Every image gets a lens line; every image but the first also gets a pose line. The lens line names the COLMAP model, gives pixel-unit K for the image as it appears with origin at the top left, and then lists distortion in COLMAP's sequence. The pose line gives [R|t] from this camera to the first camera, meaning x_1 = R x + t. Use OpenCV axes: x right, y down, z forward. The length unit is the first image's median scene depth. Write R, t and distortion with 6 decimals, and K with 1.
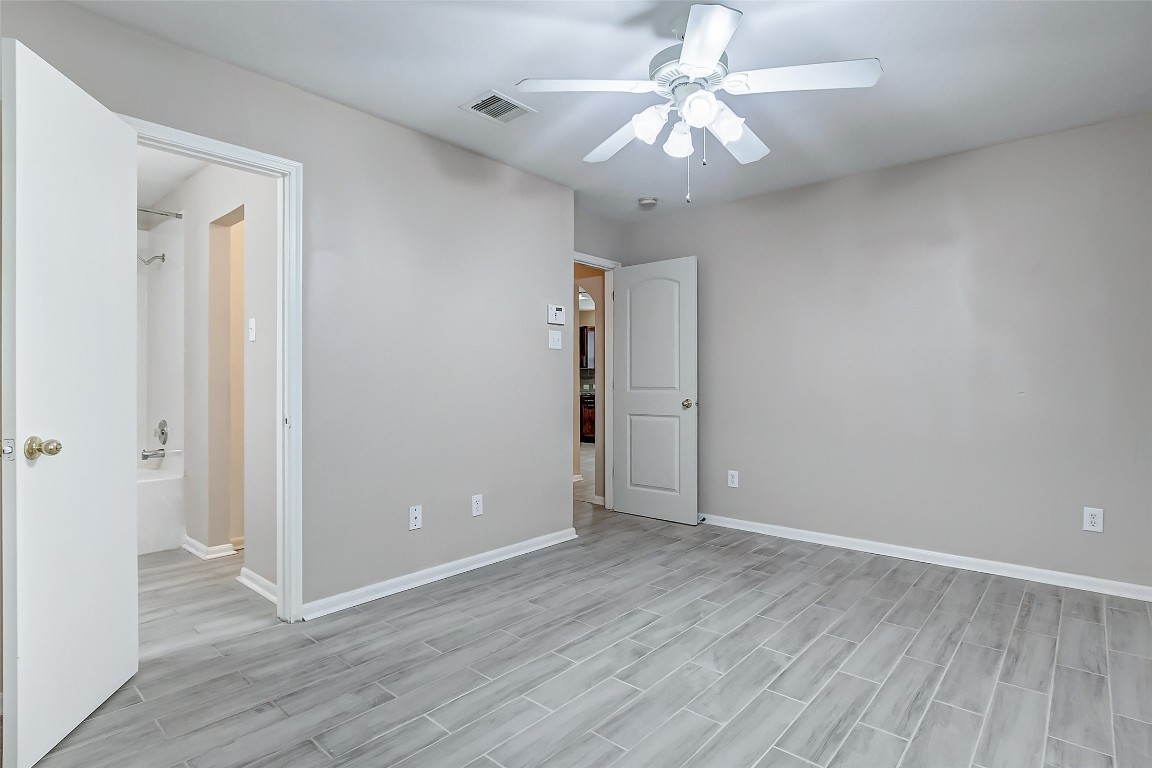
lens RADIAL K [[604.6, 0, 562.2], [0, 604.6, 381.7], [0, 0, 1]] dist [-0.012539, 0.000755]
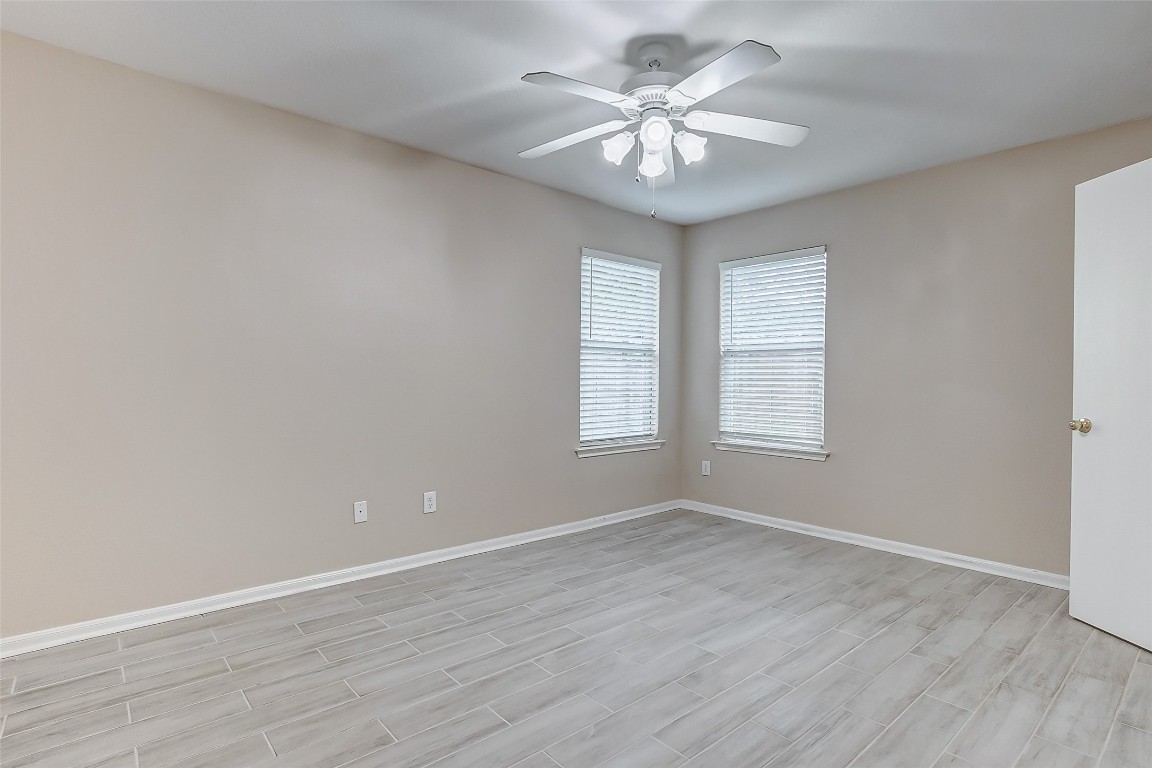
lens RADIAL K [[556.8, 0, 567.6], [0, 556.8, 384.7], [0, 0, 1]] dist [-0.012622, 0.001266]
pose [[-0.990797, -0.007768, 0.135134, 0.196690], [-0.006671, 0.999941, 0.008571, 0.000944], [-0.135193, 0.007591, -0.990790, 1.766318]]
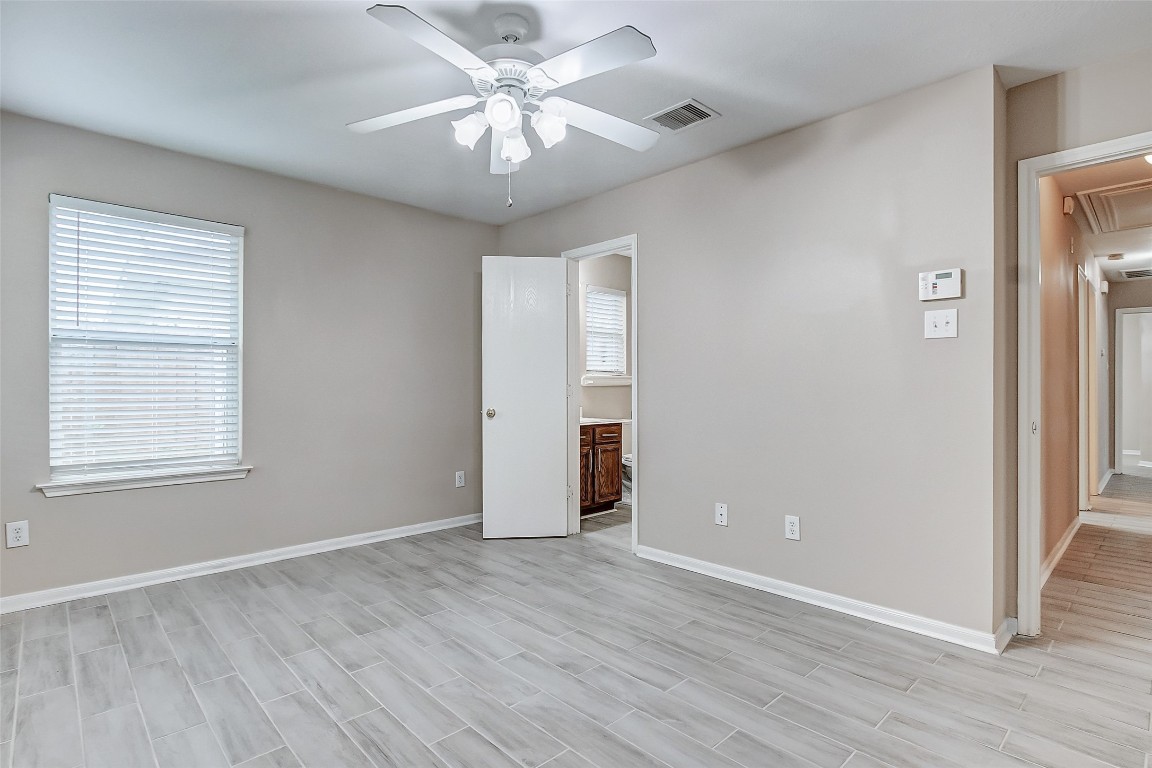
lens RADIAL K [[574.6, 0, 569.3], [0, 574.6, 387.4], [0, 0, 1]] dist [-0.012954, 0.001215]
pose [[-0.099304, 0.001821, -0.995056, 0.996172], [-0.003839, 0.999990, 0.002213, -0.001630], [0.995050, 0.004039, -0.099296, 1.041905]]
